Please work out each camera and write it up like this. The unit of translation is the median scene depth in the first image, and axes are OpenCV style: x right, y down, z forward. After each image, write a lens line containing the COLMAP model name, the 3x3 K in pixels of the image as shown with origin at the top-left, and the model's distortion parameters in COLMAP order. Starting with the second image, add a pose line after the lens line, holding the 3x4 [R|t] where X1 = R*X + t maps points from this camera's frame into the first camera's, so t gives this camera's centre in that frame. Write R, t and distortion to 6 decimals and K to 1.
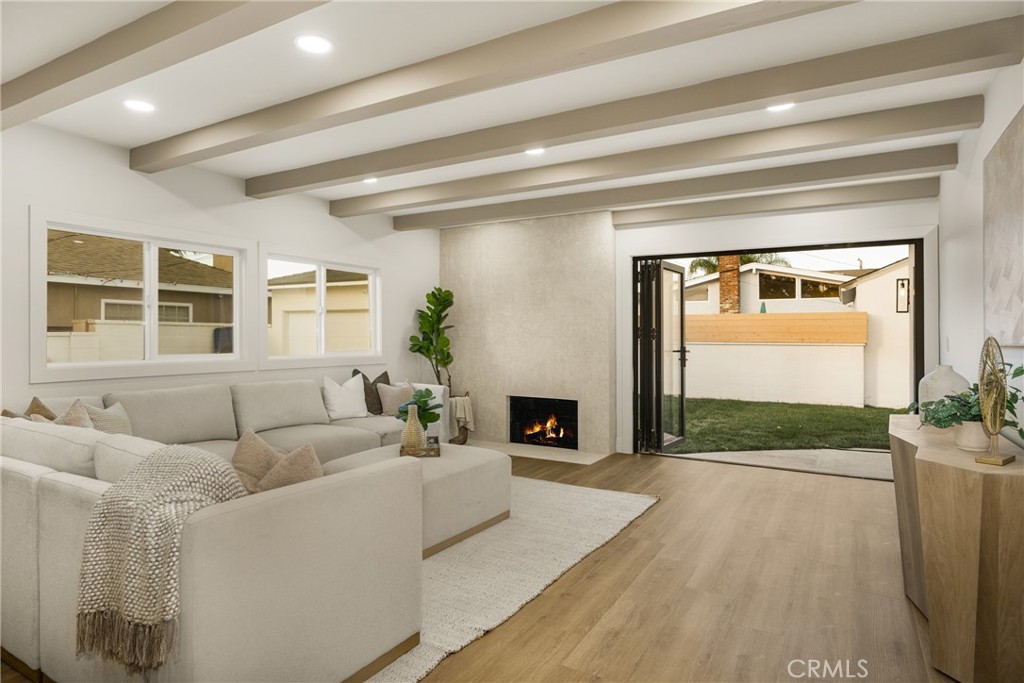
lens RADIAL K [[593.7, 0, 493.8], [0, 593.7, 336.7], [0, 0, 1]] dist [-0.004709, -0.000756]
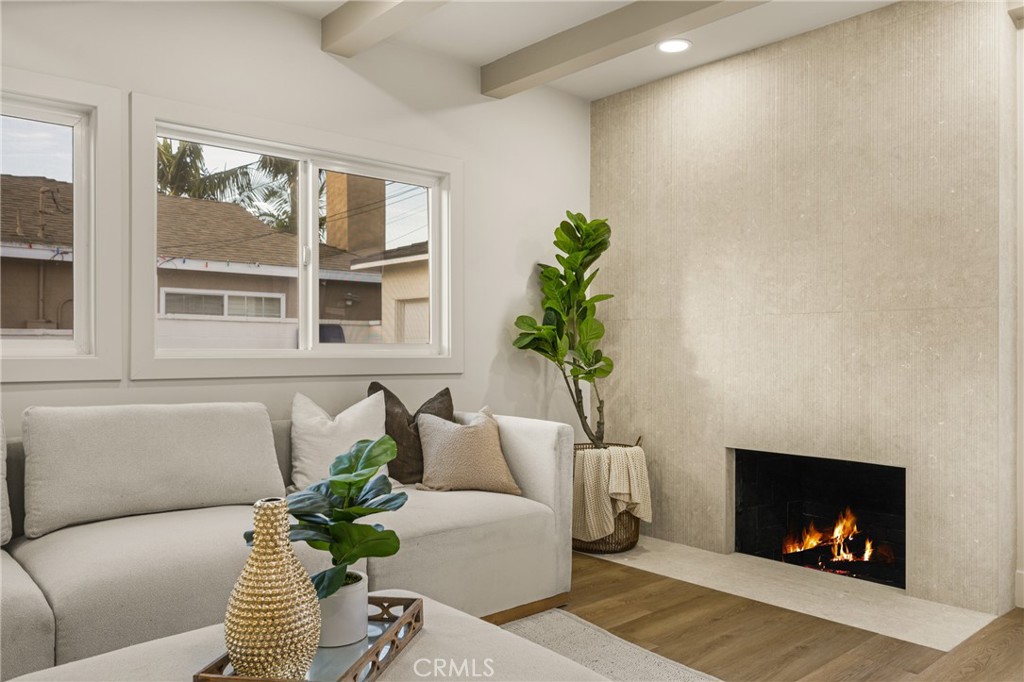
lens RADIAL K [[780.0, 0, 510.9], [0, 780.0, 358.9], [0, 0, 1]] dist [-0.004382, 0.001870]
pose [[0.955673, 0.001859, -0.294425, 0.038776], [0.000637, 0.999965, 0.008380, 0.027572], [0.294430, -0.008196, 0.955638, 0.392207]]
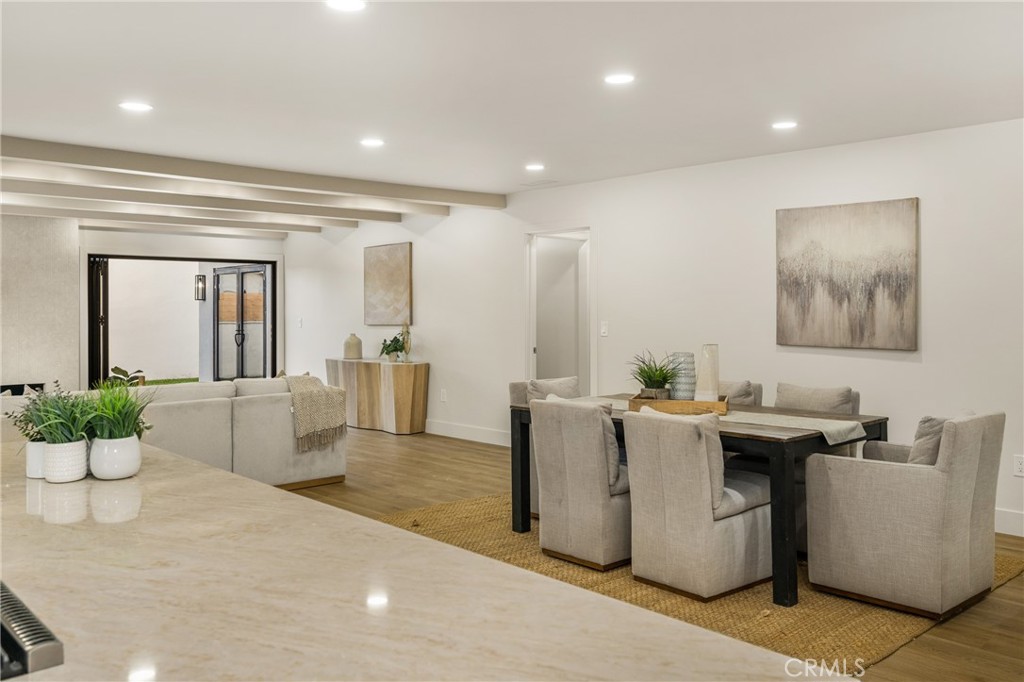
lens RADIAL K [[845.0, 0, 506.2], [0, 845.0, 304.9], [0, 0, 1]] dist [-0.000927, -0.005709]
pose [[0.277861, -0.002627, 0.960618, -1.031703], [0.007645, 0.999971, 0.000523, -0.027614], [-0.960591, 0.007198, 0.277873, -0.220383]]
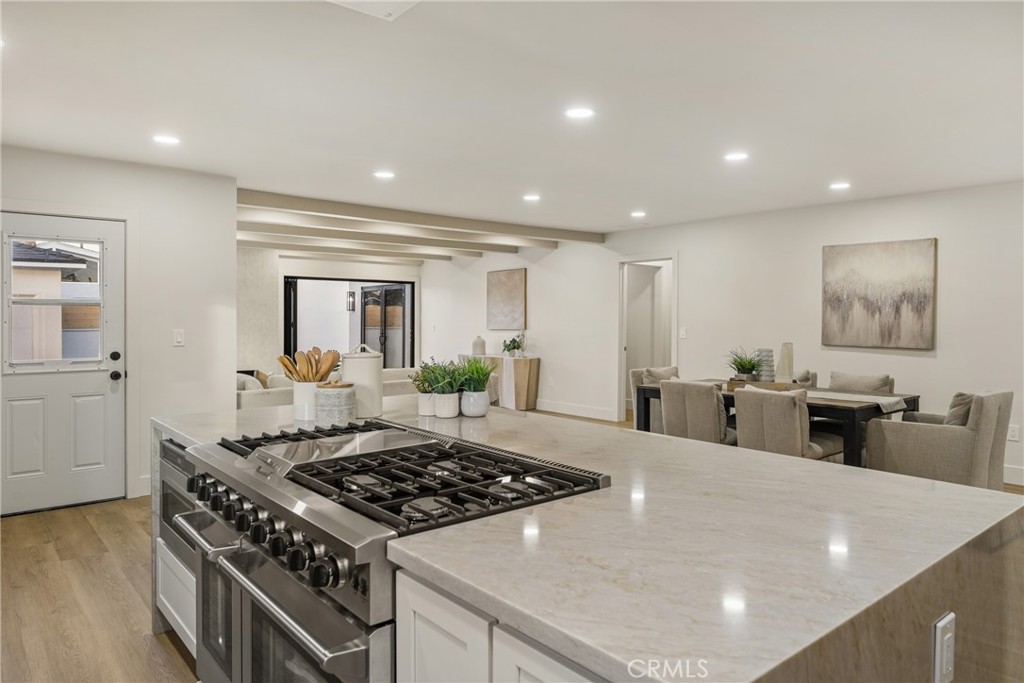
lens RADIAL K [[666.5, 0, 516.4], [0, 666.5, 325.6], [0, 0, 1]] dist [-0.001278, -0.002590]
pose [[0.327052, -0.013201, 0.944914, -1.140018], [0.000528, 0.999905, 0.013787, -0.024575], [-0.945006, -0.004010, 0.327028, -0.149879]]
